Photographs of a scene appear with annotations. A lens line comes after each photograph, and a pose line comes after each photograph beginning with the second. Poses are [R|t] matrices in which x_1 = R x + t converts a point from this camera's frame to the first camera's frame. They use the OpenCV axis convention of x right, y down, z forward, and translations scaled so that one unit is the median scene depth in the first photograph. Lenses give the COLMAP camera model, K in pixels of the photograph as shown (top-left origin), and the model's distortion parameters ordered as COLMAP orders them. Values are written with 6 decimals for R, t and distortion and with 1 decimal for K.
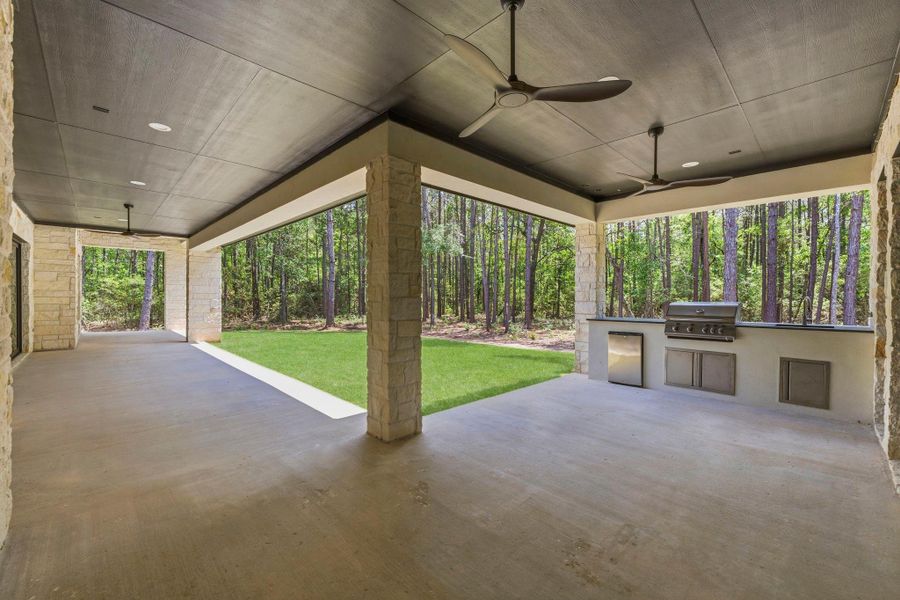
lens RADIAL K [[370.2, 0, 450.0], [0, 370.2, 300.0], [0, 0, 1]] dist [0.014236, -0.000043]
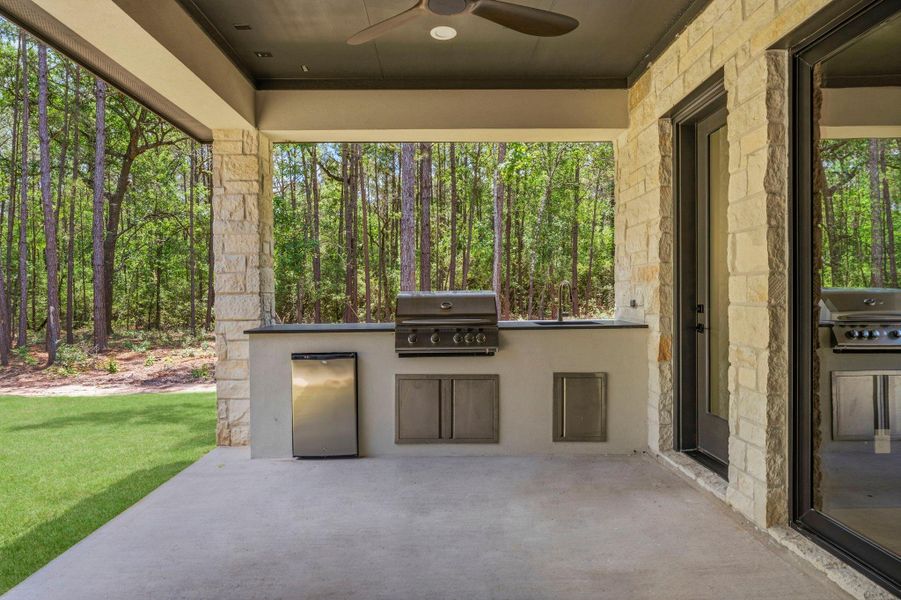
lens RADIAL K [[519.5, 0, 448.1], [0, 519.5, 302.4], [0, 0, 1]] dist [-0.001883, 0.001062]
pose [[0.698546, -0.020256, 0.715278, 0.027504], [0.016552, 0.999789, 0.012148, 0.004036], [-0.715373, 0.003354, 0.698734, 0.121857]]
